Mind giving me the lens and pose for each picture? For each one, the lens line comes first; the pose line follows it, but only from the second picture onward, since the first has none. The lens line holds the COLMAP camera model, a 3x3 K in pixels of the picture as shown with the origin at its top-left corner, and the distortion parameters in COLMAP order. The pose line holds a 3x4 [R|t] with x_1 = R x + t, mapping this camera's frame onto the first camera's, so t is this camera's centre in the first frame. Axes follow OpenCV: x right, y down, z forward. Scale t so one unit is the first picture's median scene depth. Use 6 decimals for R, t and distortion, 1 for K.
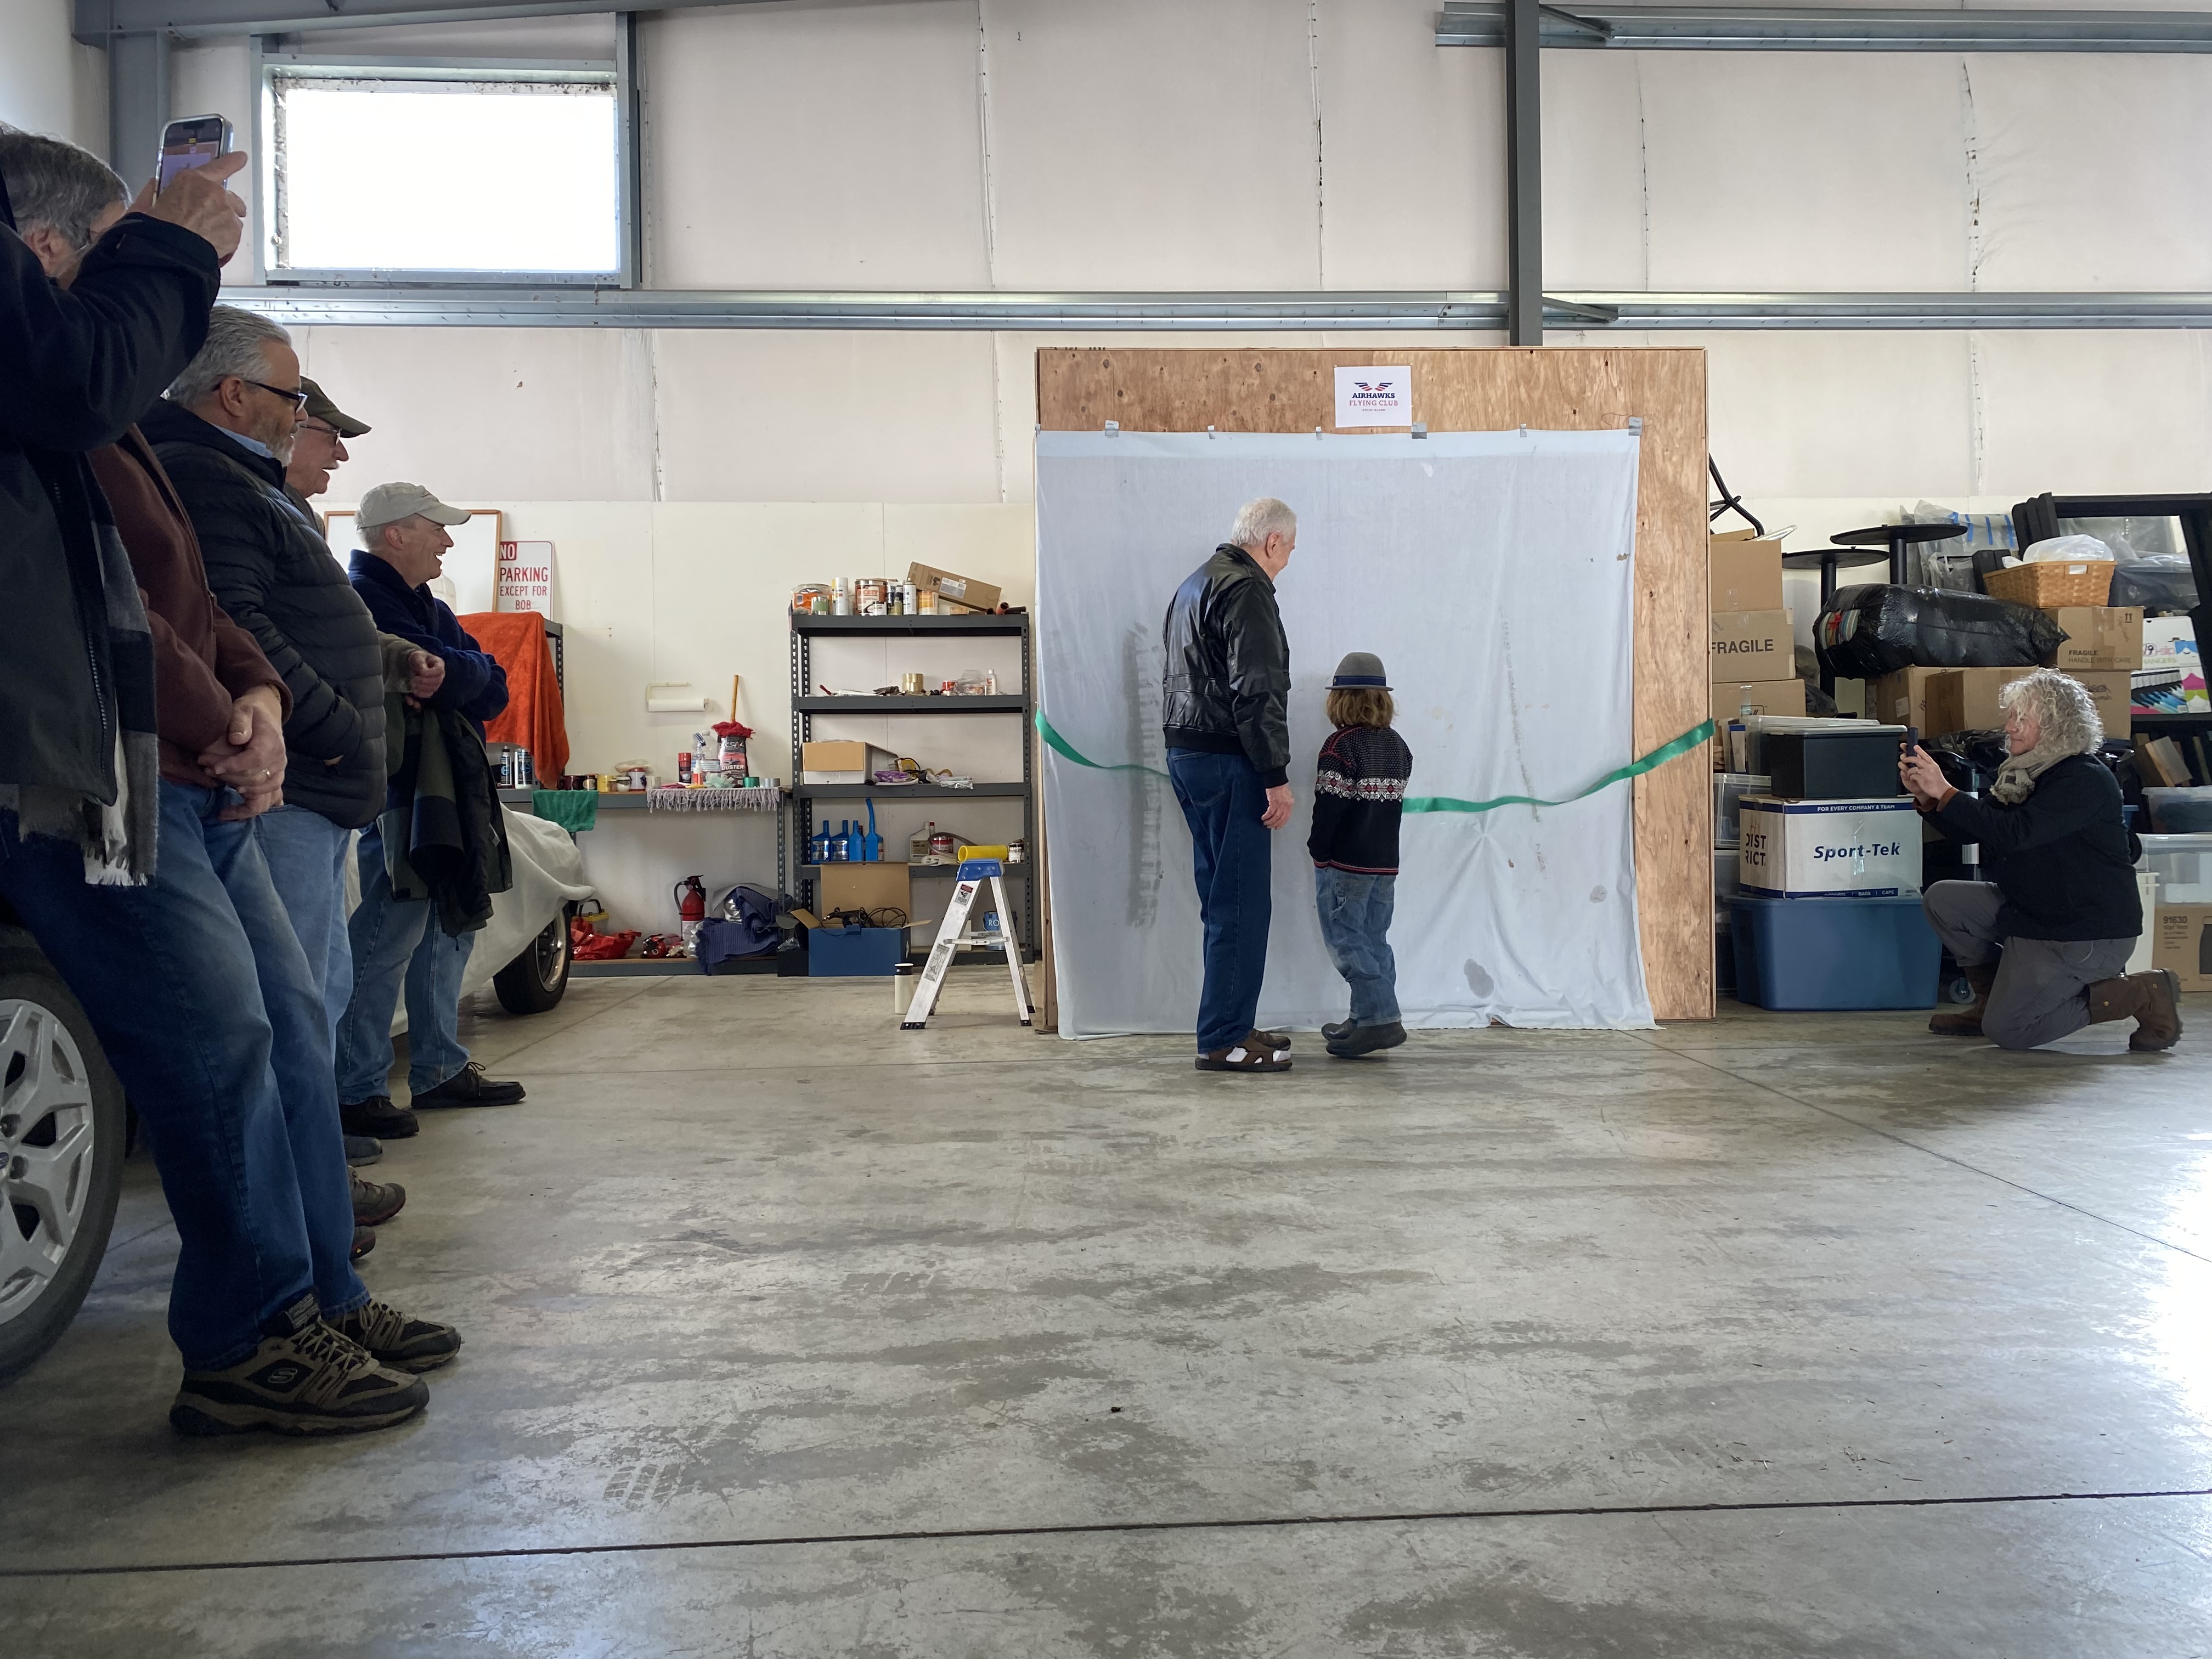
lens RADIAL K [[1724.2, 0, 1113.5], [0, 1724.2, 799.6], [0, 0, 1]] dist [0.044492, -0.008379]
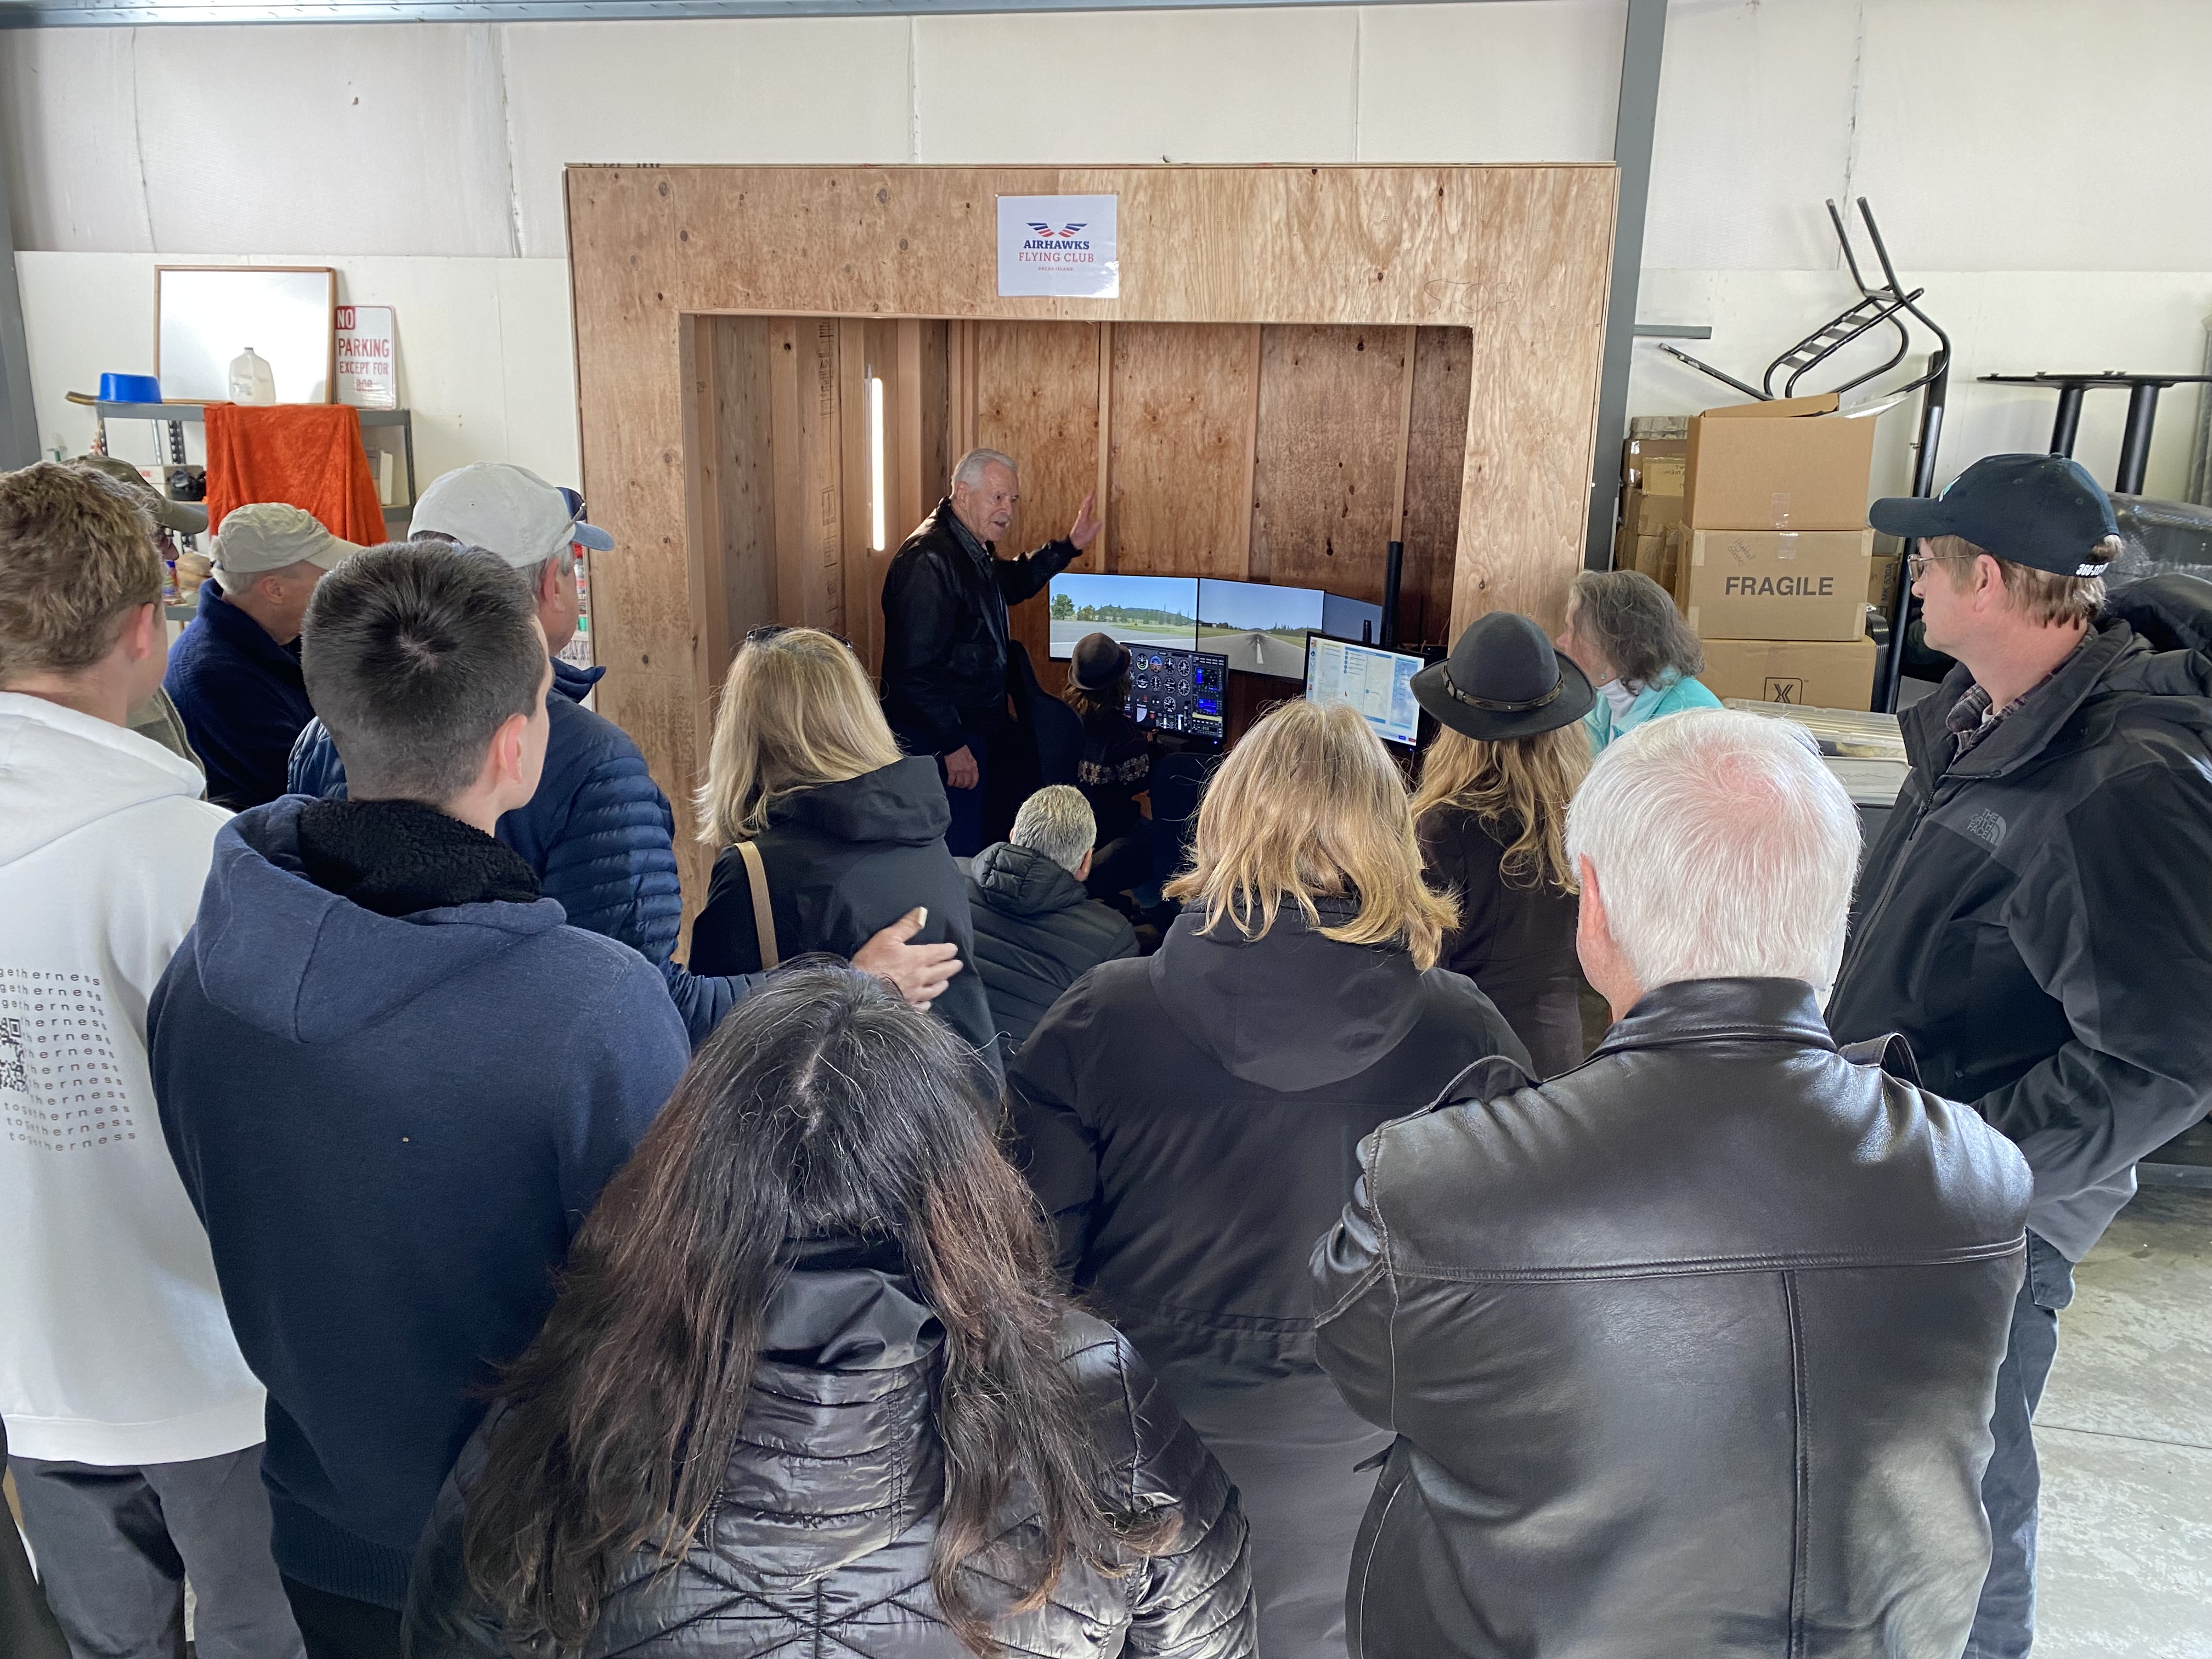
lens RADIAL K [[1696.9, 0, 1094.7], [0, 1696.9, 841.1], [0, 0, 1]] dist [0.041461, -0.029697]
pose [[0.963282, 0.101205, -0.248687, 0.445379], [-0.032606, 0.963478, 0.265795, -0.248652], [0.266505, -0.247927, 0.931401, 0.487624]]
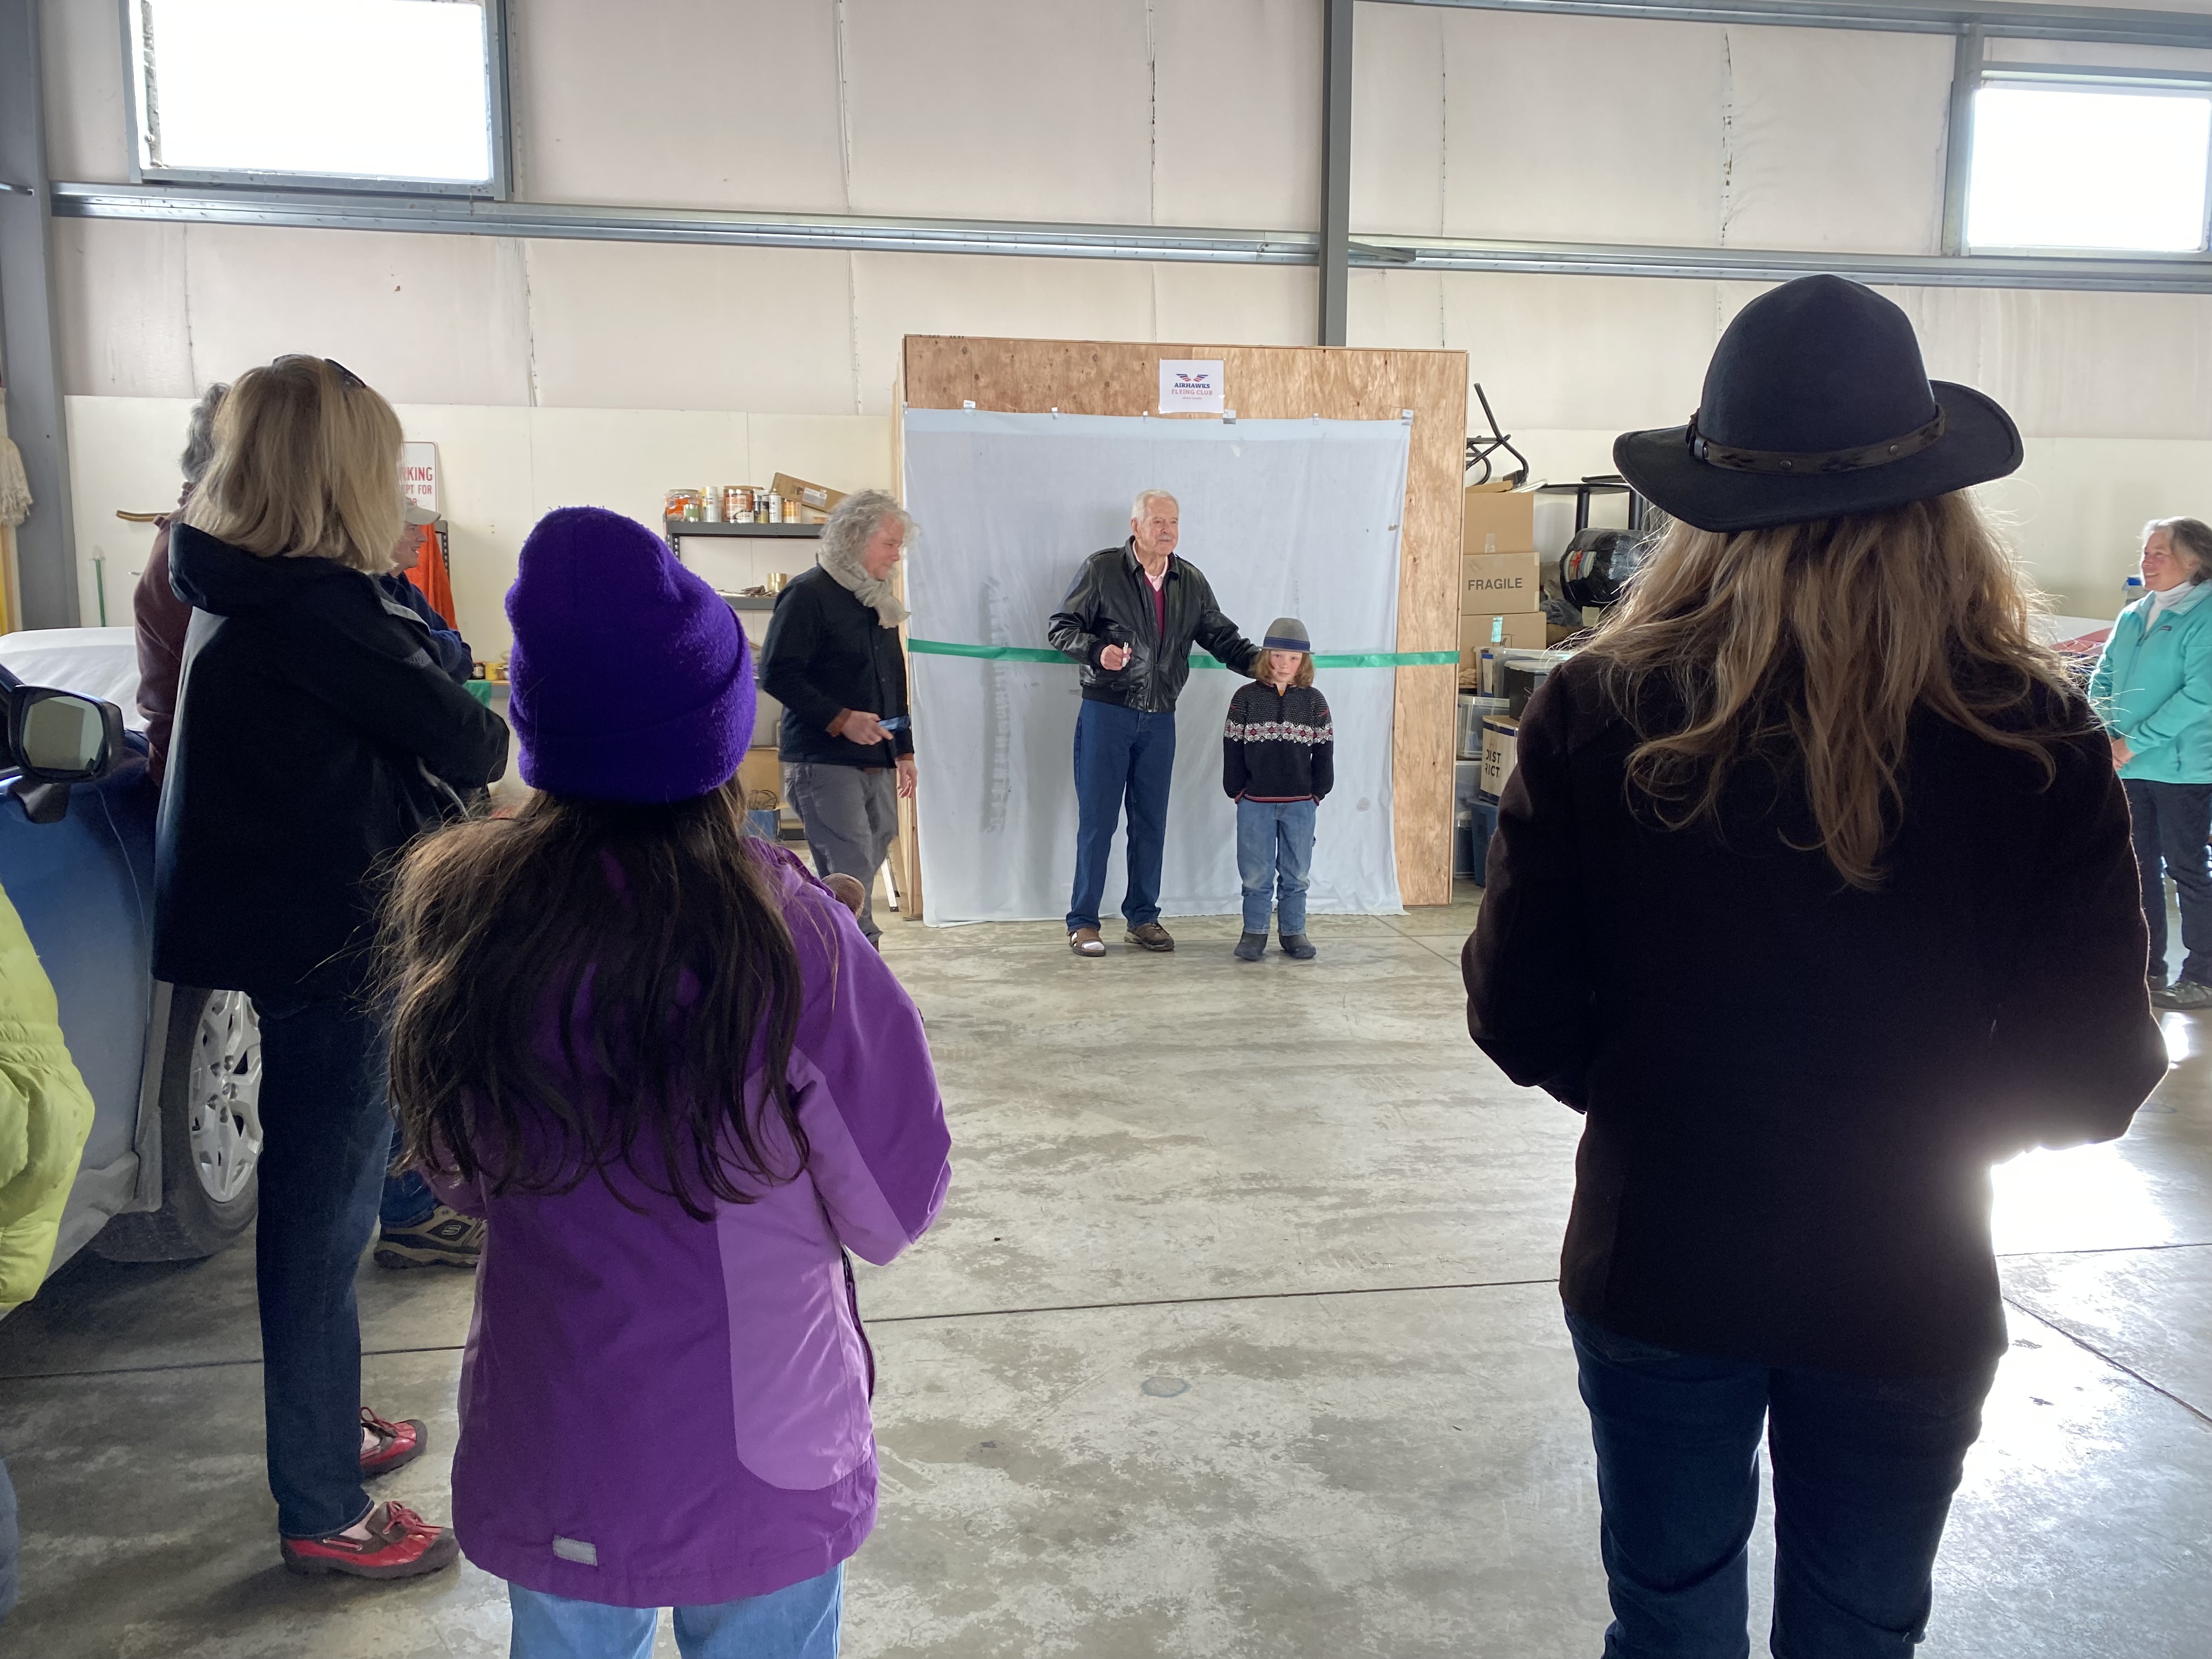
lens RADIAL K [[1713.2, 0, 1105.1], [0, 1713.2, 812.0], [0, 0, 1]] dist [0.122067, -0.130981]
pose [[0.995308, 0.005622, 0.096599, -0.027172], [-0.017193, 0.992700, 0.119377, -0.110042], [-0.095222, -0.120477, 0.988139, -0.253411]]
